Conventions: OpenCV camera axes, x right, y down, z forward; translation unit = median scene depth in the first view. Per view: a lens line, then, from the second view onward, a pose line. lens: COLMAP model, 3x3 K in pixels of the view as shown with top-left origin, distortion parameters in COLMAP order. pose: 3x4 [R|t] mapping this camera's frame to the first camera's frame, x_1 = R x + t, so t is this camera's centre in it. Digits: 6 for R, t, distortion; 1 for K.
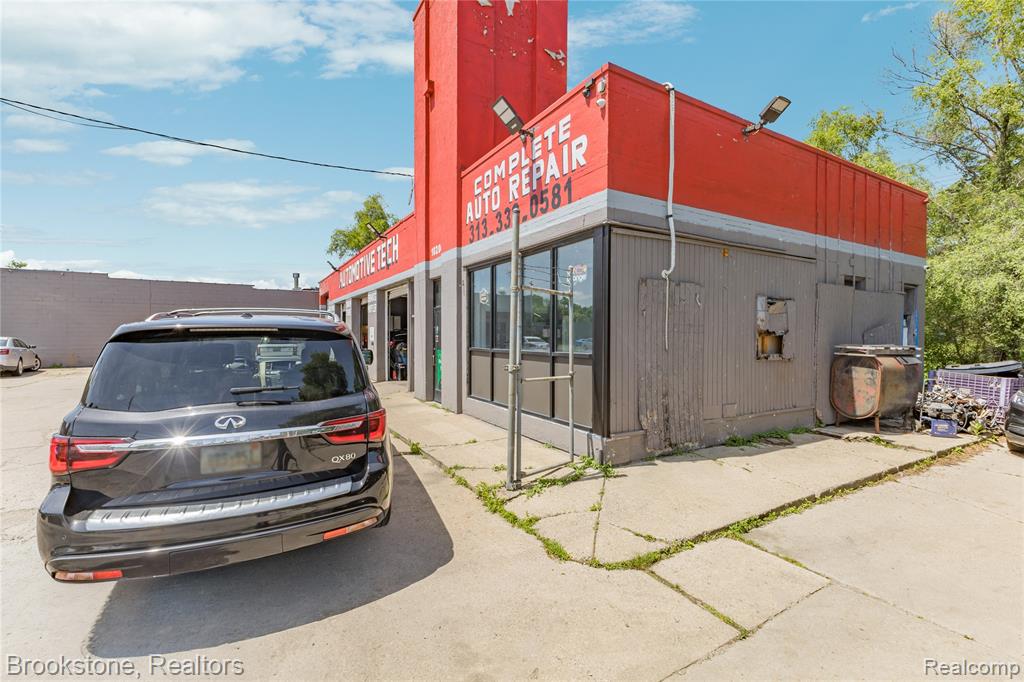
lens RADIAL K [[442.4, 0, 513.2], [0, 442.4, 338.3], [0, 0, 1]] dist [0.014174, -0.000072]
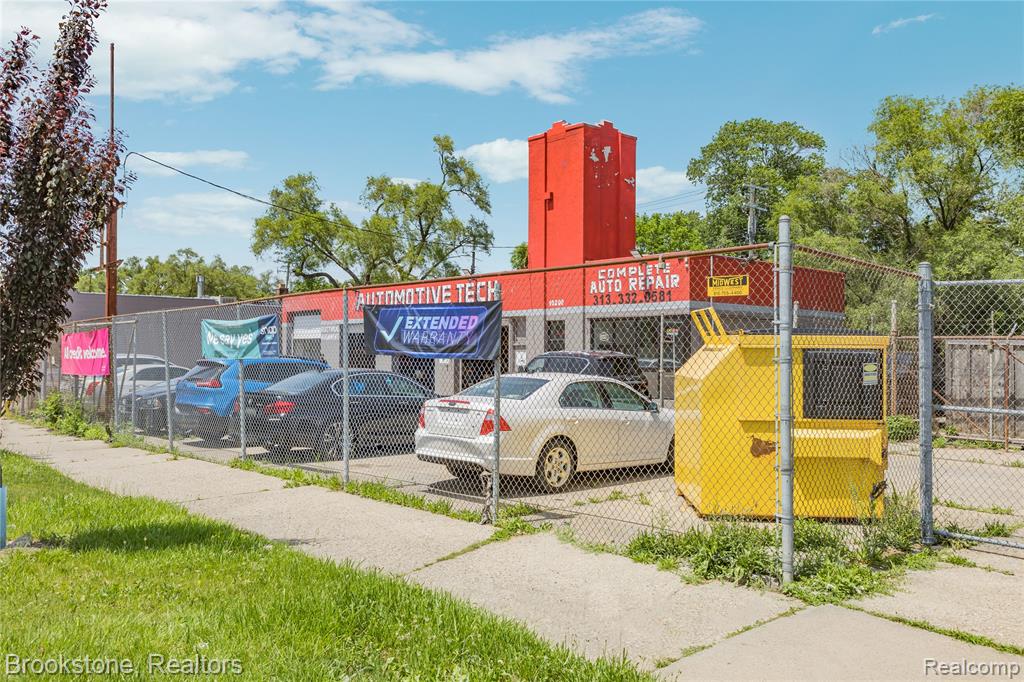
lens RADIAL K [[847.3, 0, 512.7], [0, 847.3, 319.0], [0, 0, 1]] dist [0.037313, -0.002068]
pose [[0.979985, 0.011623, 0.198732, -1.269240], [-0.001016, 0.998573, -0.053390, 0.016748], [-0.199069, 0.052120, 0.978599, -2.575470]]
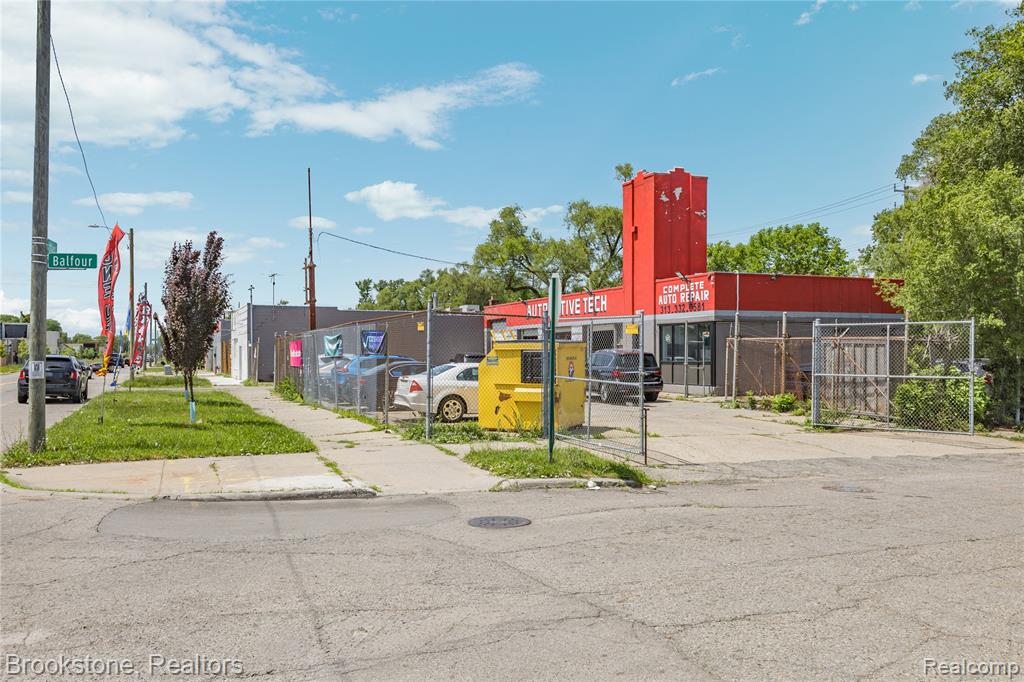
lens RADIAL K [[849.0, 0, 507.9], [0, 849.0, 357.3], [0, 0, 1]] dist [0.006897, -0.000671]
pose [[0.988576, -0.002576, -0.150699, -0.257813], [0.001763, 0.999983, -0.005528, 0.030495], [0.150711, 0.005200, 0.988564, -4.006814]]
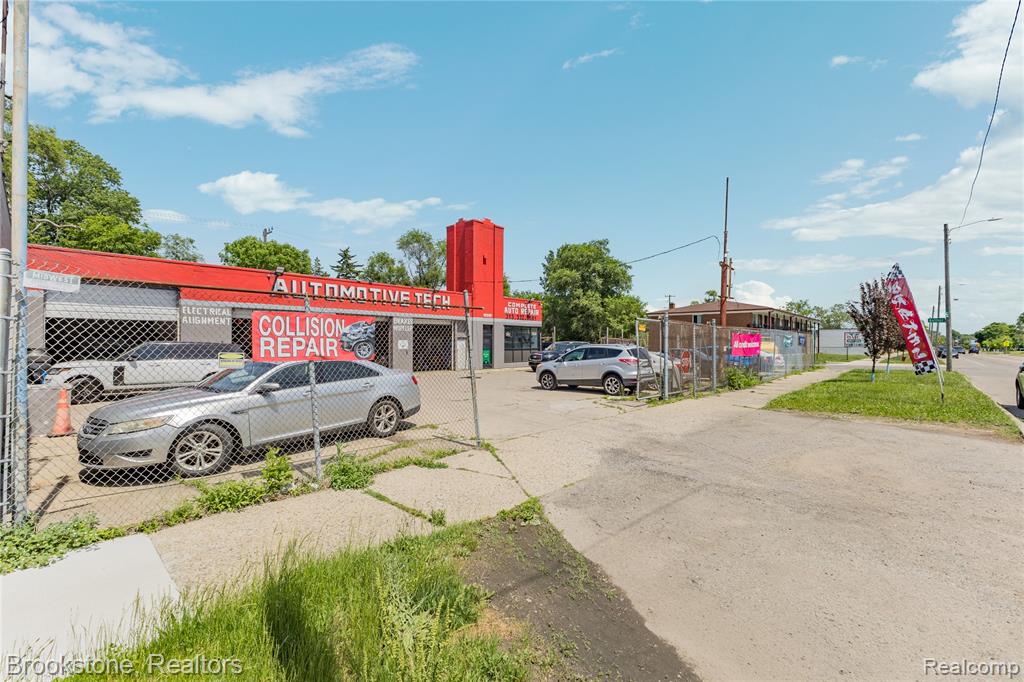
lens RADIAL K [[441.5, 0, 504.0], [0, 441.5, 340.1], [0, 0, 1]] dist [0.018392, 0.000002]
pose [[-0.261003, 0.005041, 0.965325, -4.176125], [0.004533, 0.999982, -0.003996, -0.038804], [-0.965327, 0.003333, -0.261021, 2.322654]]
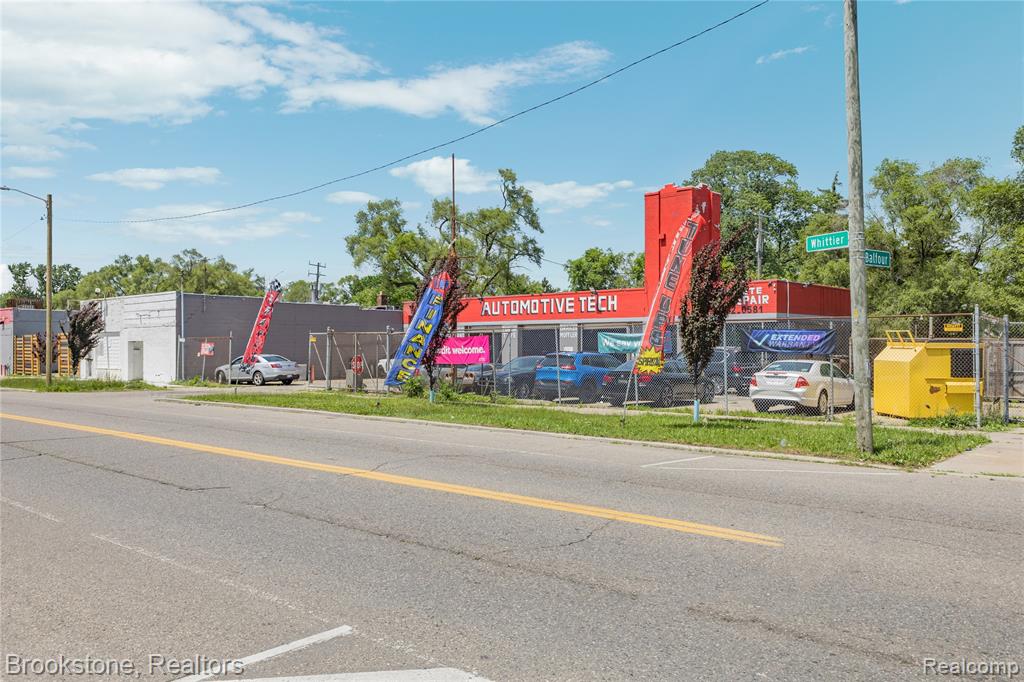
lens RADIAL K [[844.4, 0, 506.8], [0, 844.4, 328.3], [0, 0, 1]] dist [0.012794, -0.001643]
pose [[0.961229, 0.005390, 0.275700, -2.919835], [0.004008, 0.999430, -0.033513, 0.016323], [-0.275723, 0.033319, 0.960659, -3.865641]]
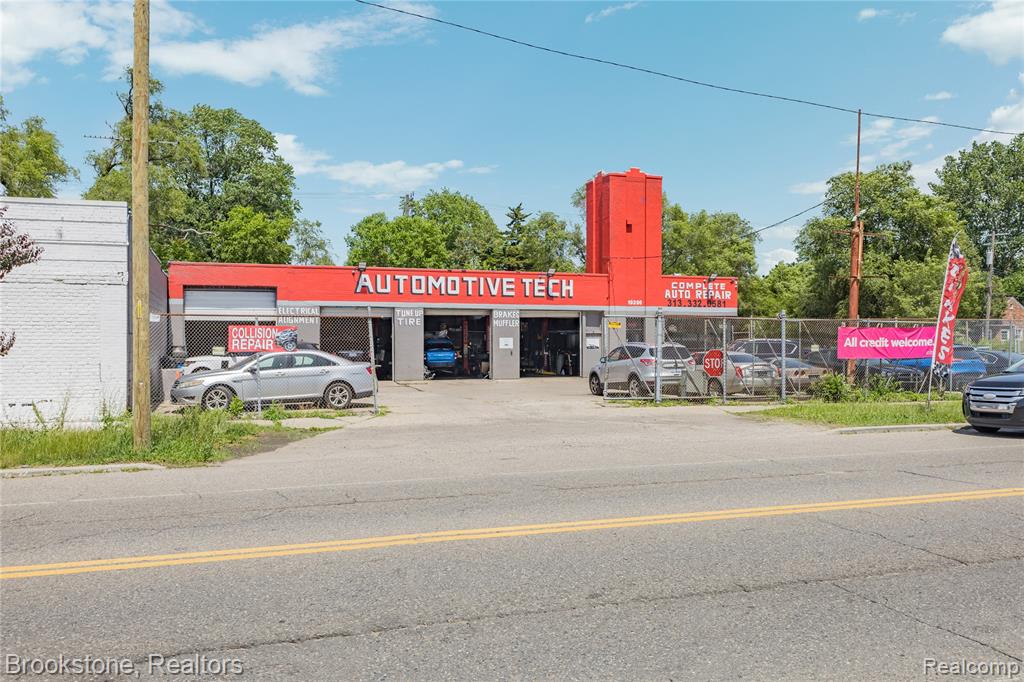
lens RADIAL K [[844.4, 0, 506.8], [0, 844.4, 328.3], [0, 0, 1]] dist [0.012794, -0.001643]
pose [[0.213045, 0.012824, 0.976958, -5.864632], [0.007718, 0.999861, -0.014807, -0.036037], [-0.977012, 0.010694, 0.212916, 1.054352]]
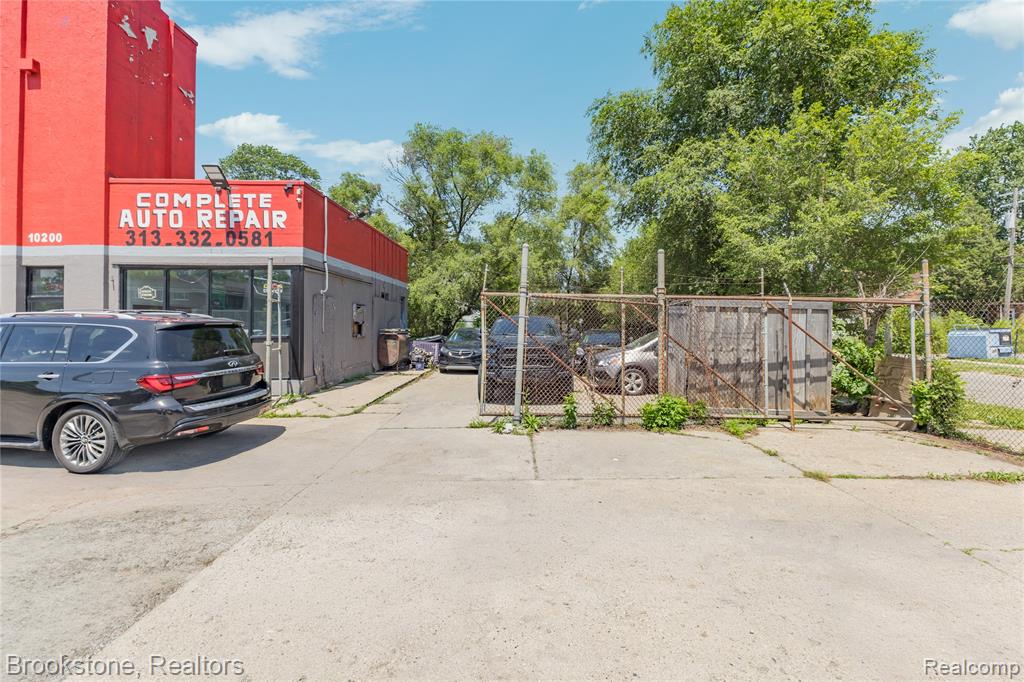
lens RADIAL K [[449.0, 0, 526.6], [0, 449.0, 315.1], [0, 0, 1]] dist [0.019422, -0.007437]
pose [[0.493018, 0.011344, 0.869945, -0.727331], [0.009937, 0.999776, -0.018669, -0.002818], [-0.869962, 0.017848, 0.492795, -0.563917]]
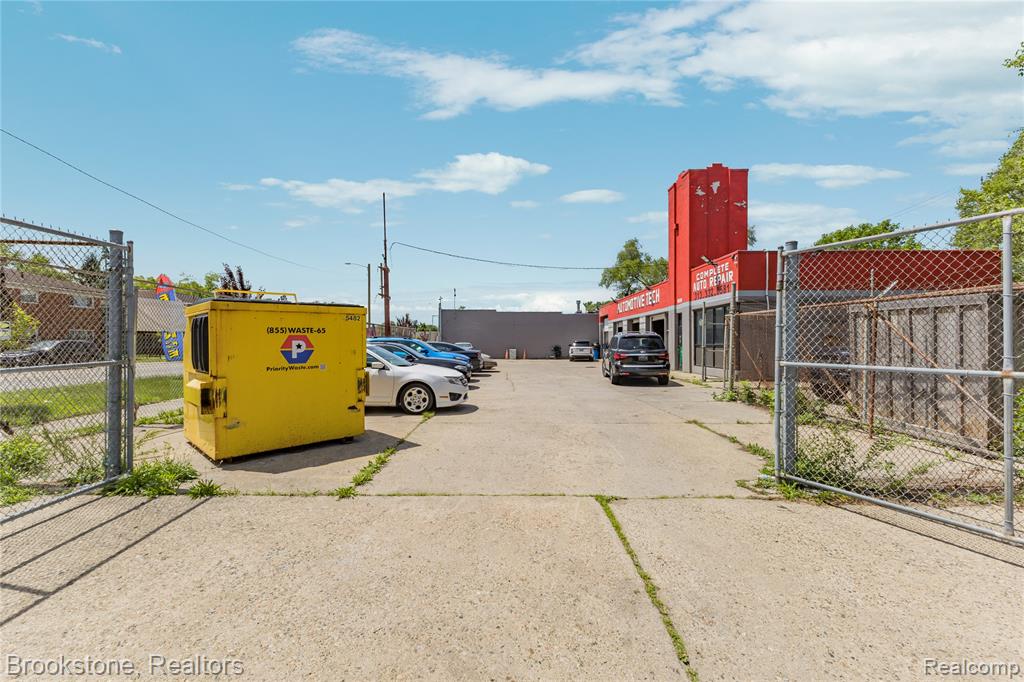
lens RADIAL K [[442.1, 0, 512.0], [0, 442.1, 341.0], [0, 0, 1]] dist [0.000610, -0.000199]
pose [[0.861799, -0.004386, -0.507230, 0.310409], [-0.003987, 0.999873, -0.015421, 0.053013], [0.507234, 0.015312, 0.861673, -1.836936]]
